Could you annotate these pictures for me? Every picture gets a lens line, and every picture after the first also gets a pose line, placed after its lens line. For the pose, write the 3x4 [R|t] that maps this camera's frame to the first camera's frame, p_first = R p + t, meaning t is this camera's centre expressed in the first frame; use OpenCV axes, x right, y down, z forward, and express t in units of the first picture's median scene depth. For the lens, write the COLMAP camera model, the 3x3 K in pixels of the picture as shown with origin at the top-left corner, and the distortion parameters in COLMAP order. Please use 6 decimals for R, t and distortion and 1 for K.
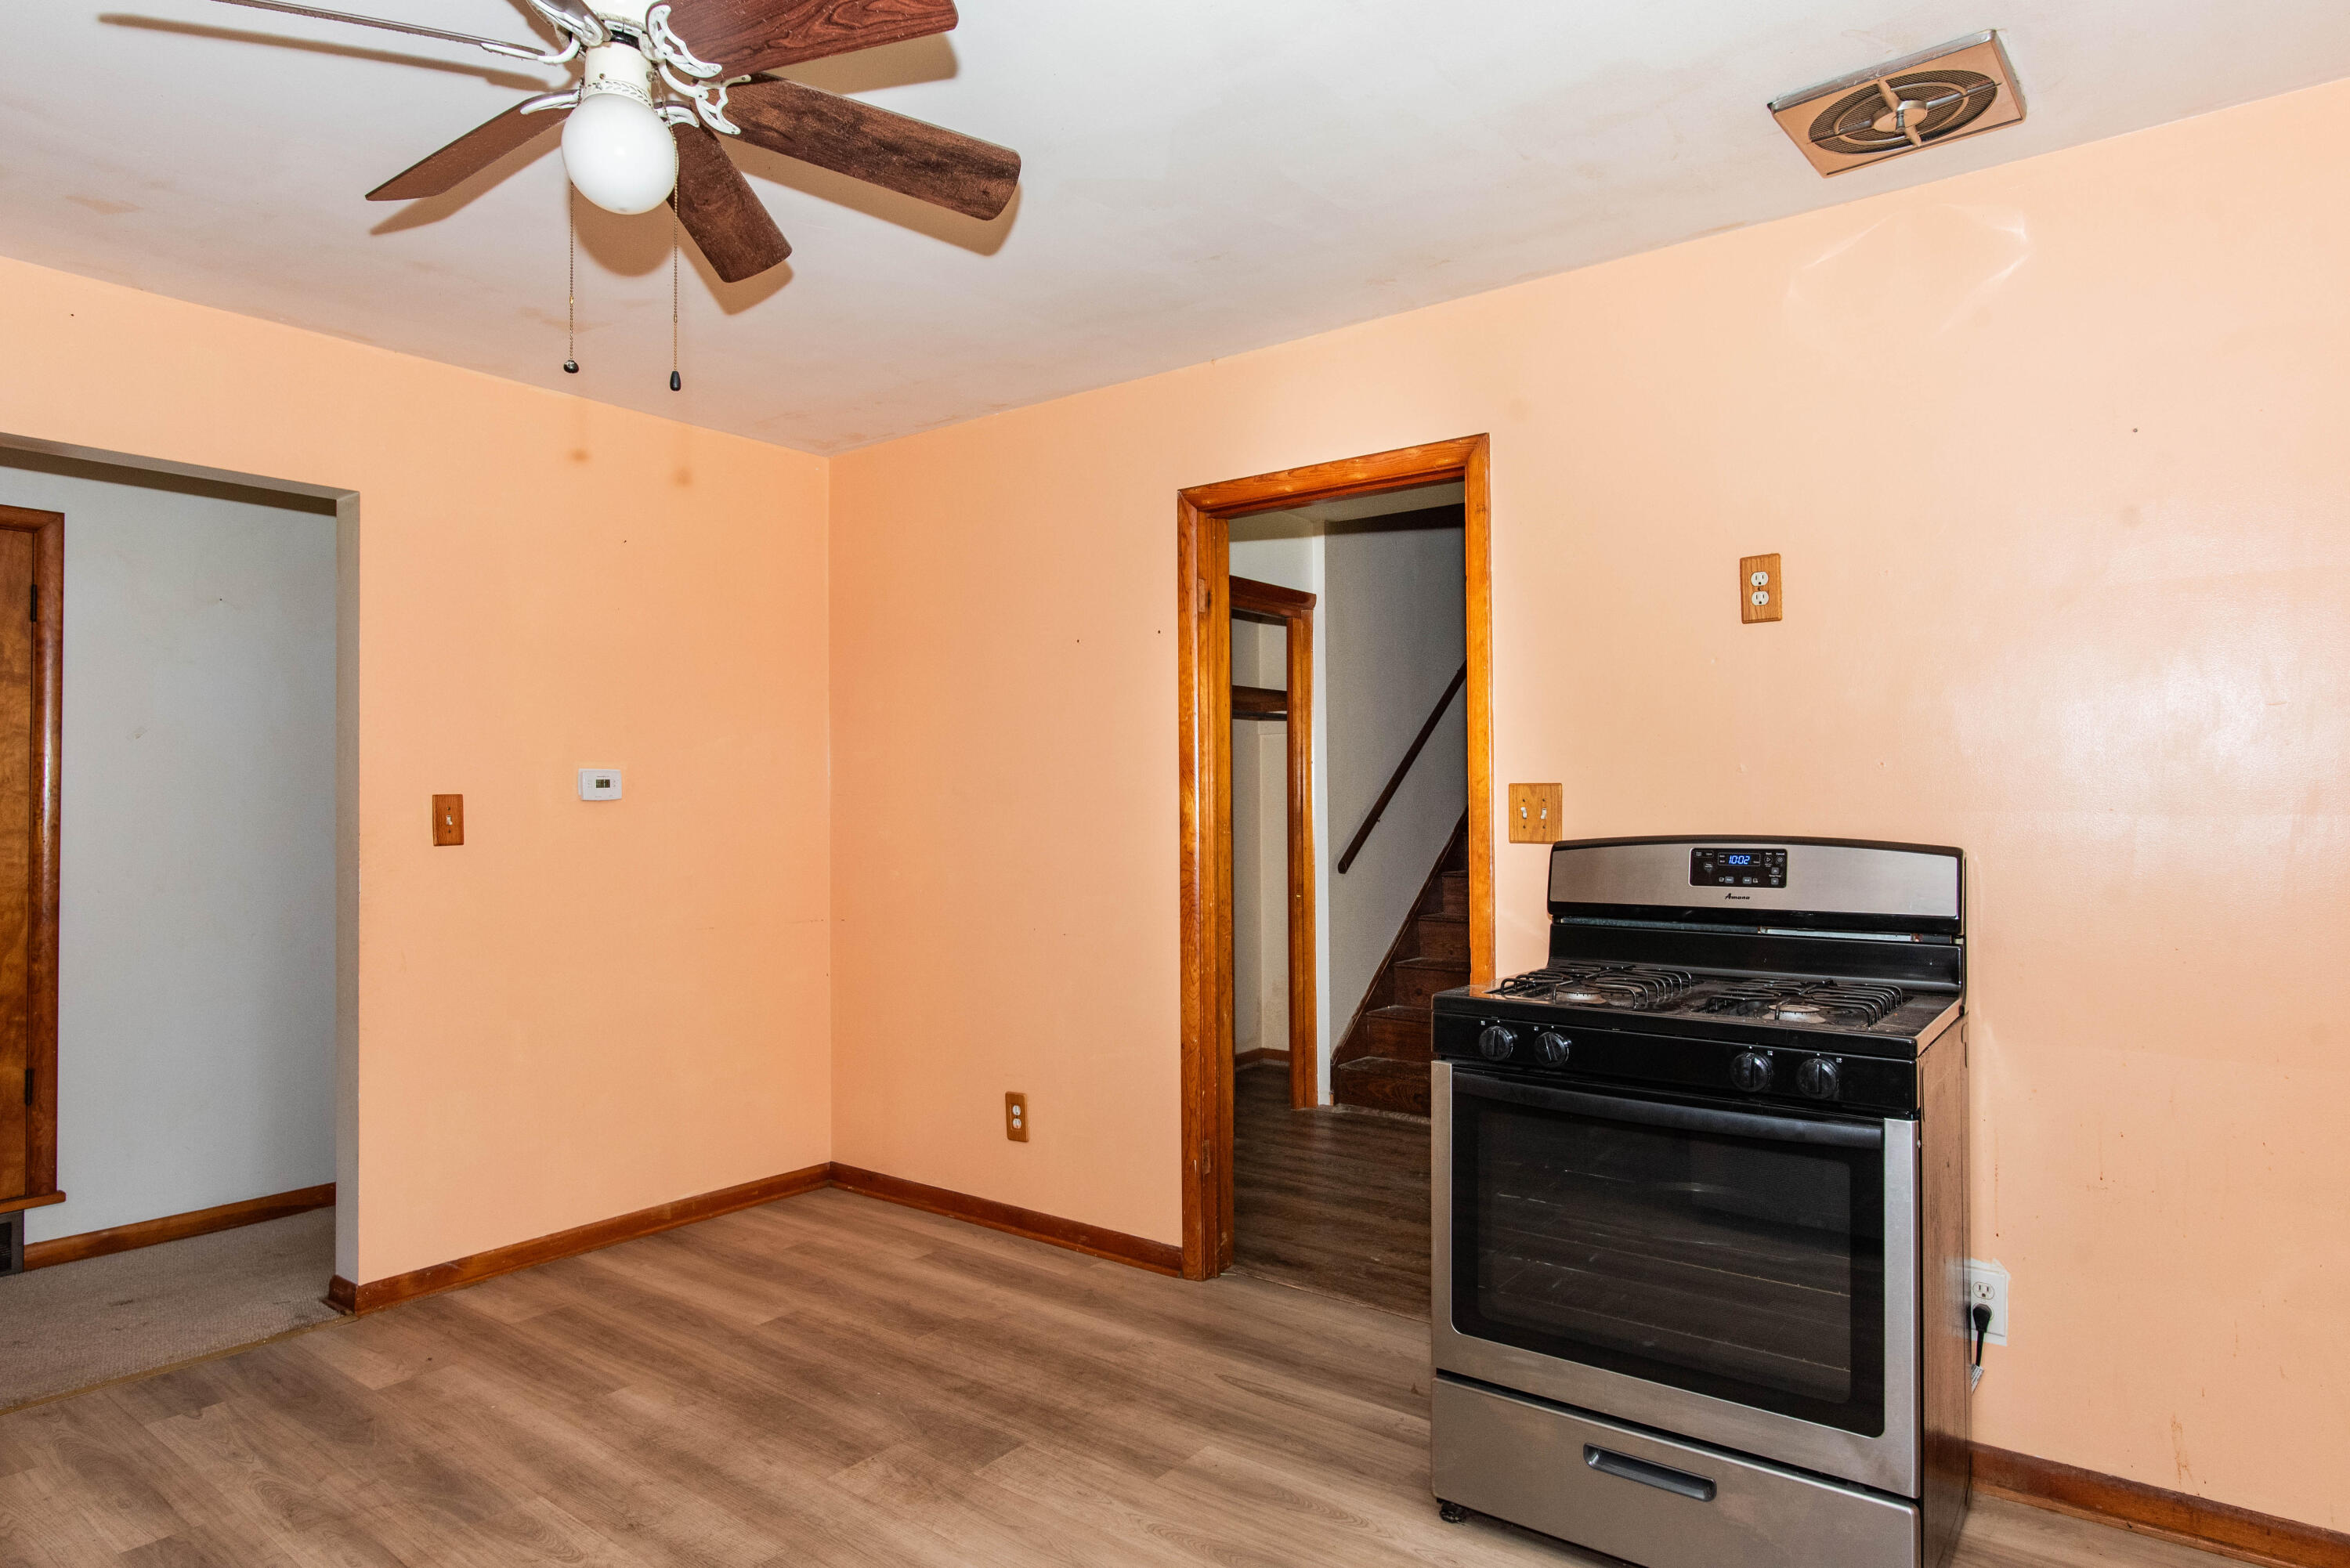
lens RADIAL K [[1345.7, 0, 1164.7], [0, 1345.7, 781.3], [0, 0, 1]] dist [-0.010749, 0.002758]
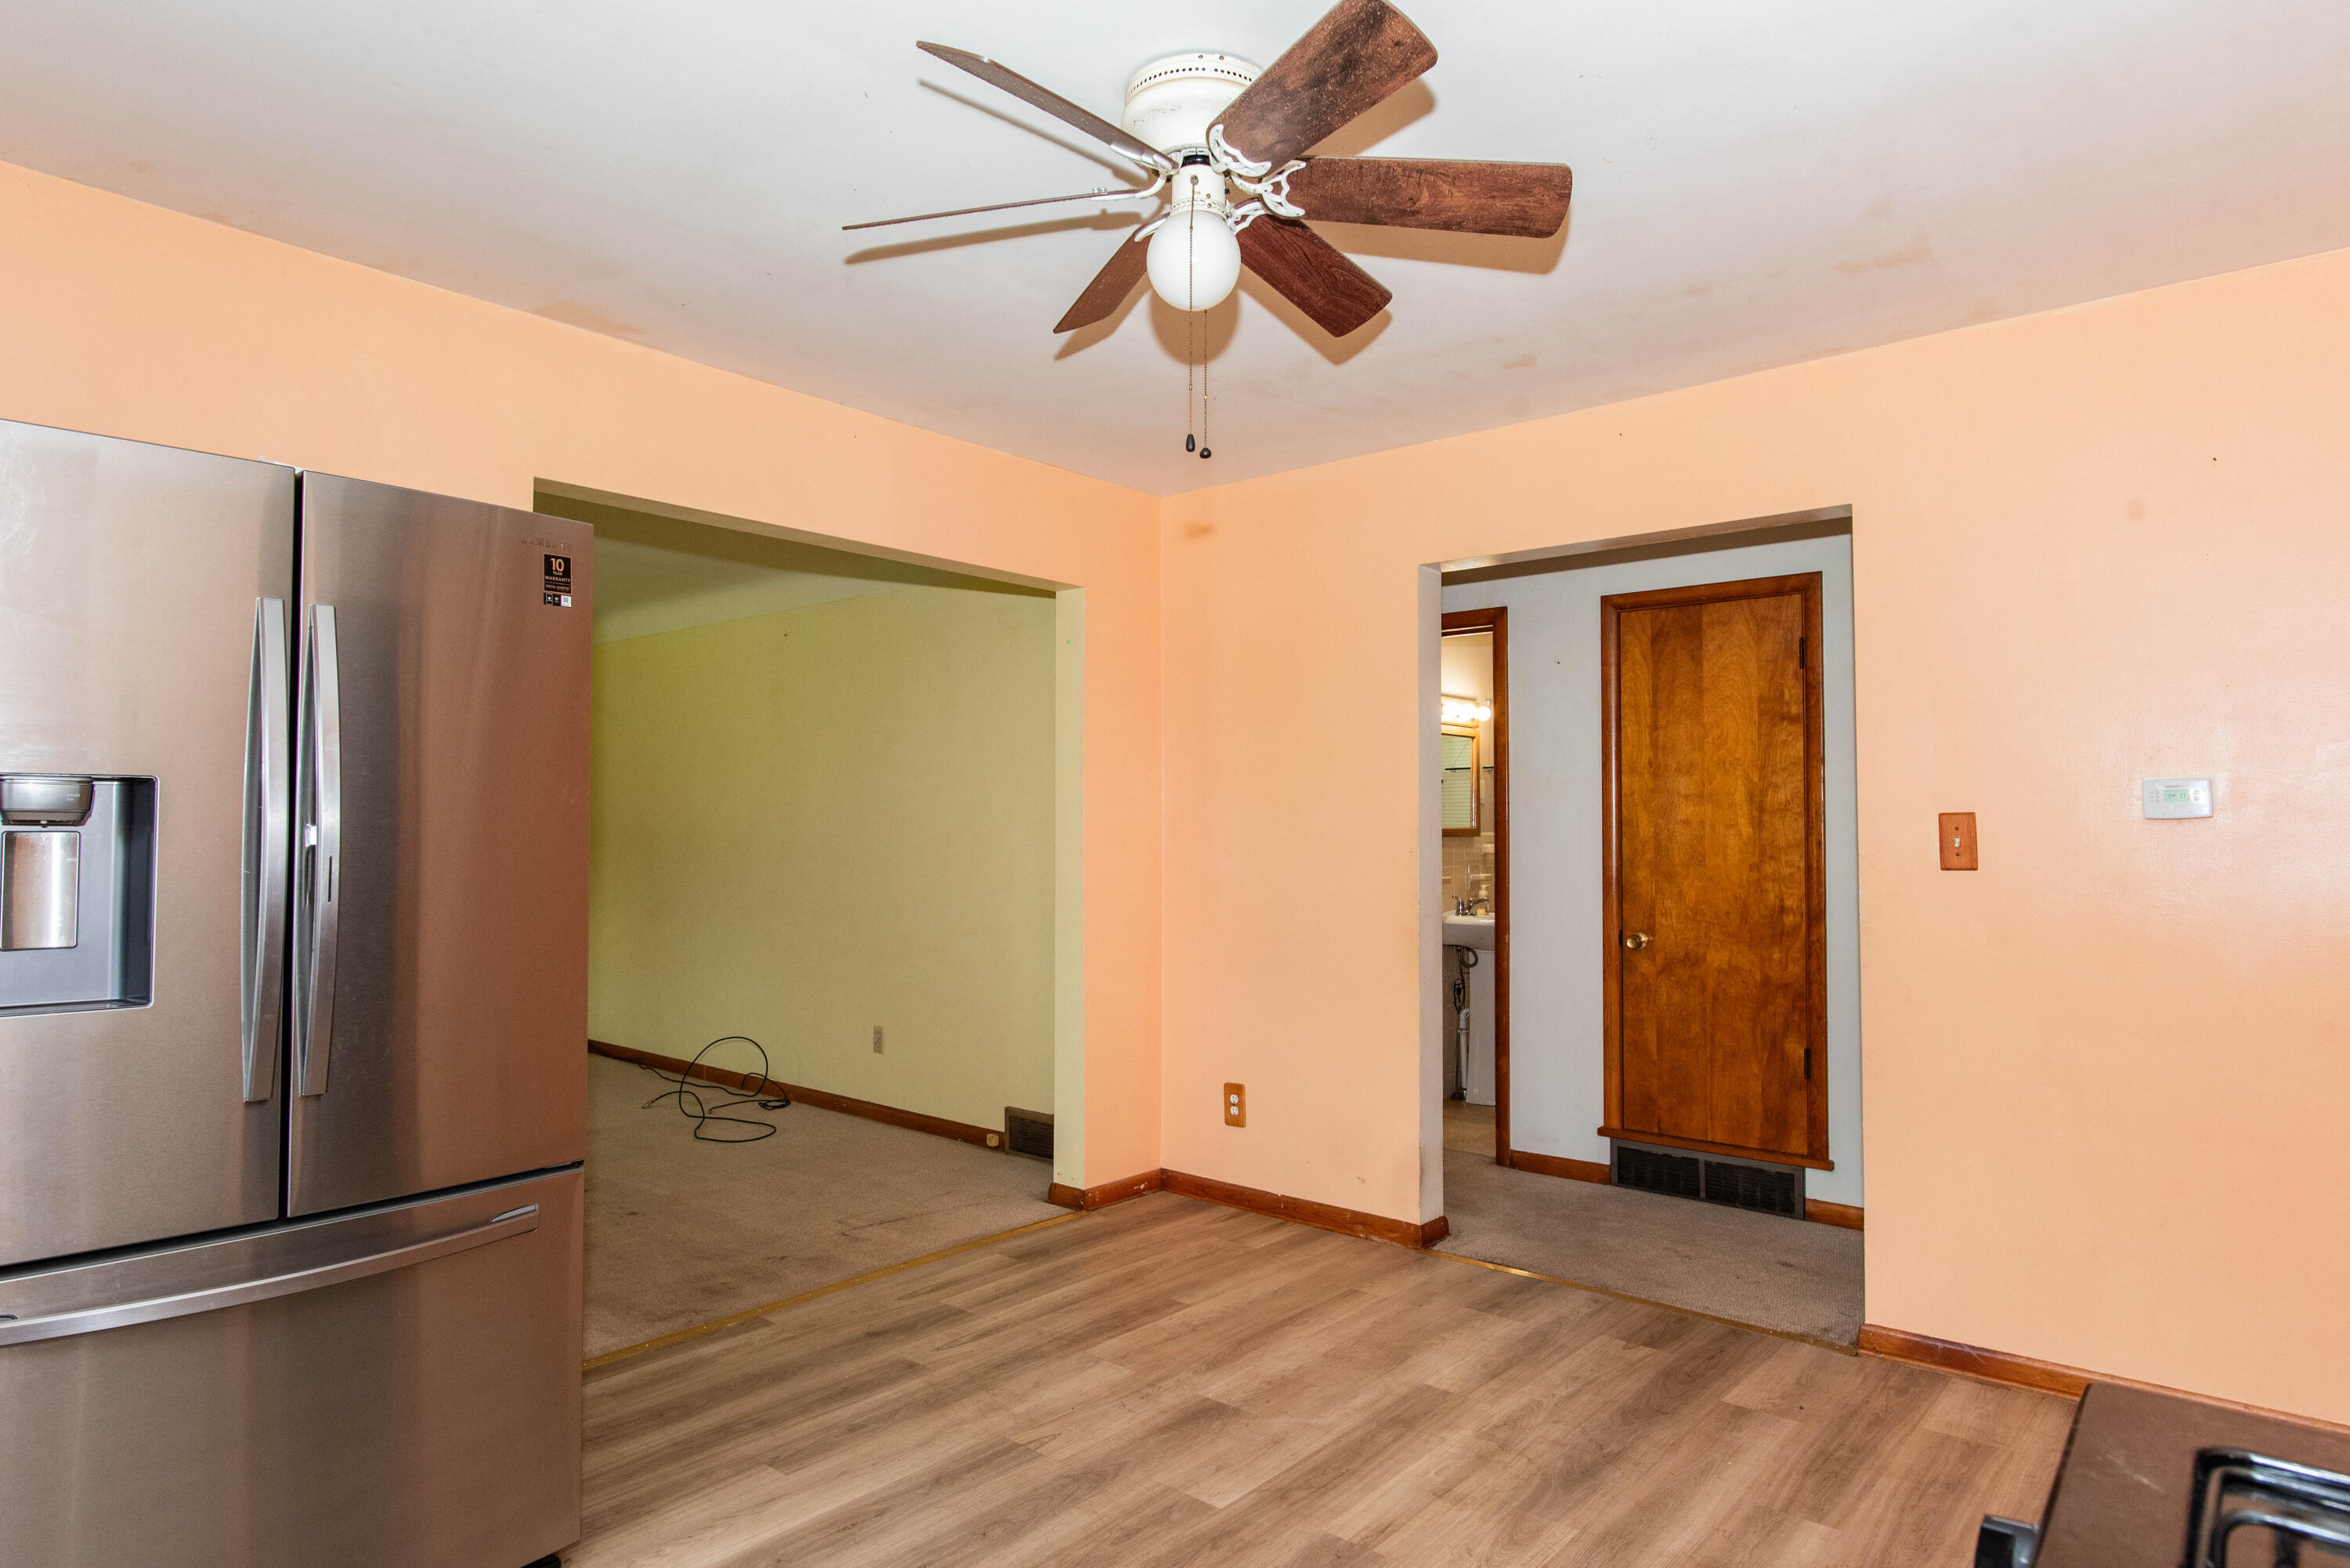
lens RADIAL K [[1345.7, 0, 1177.8], [0, 1345.7, 784.5], [0, 0, 1]] dist [-0.010749, 0.002758]
pose [[-0.069269, -0.030568, -0.997130, 0.466497], [0.021284, 0.999258, -0.032112, 0.011123], [0.997371, -0.023448, -0.068567, 0.667933]]
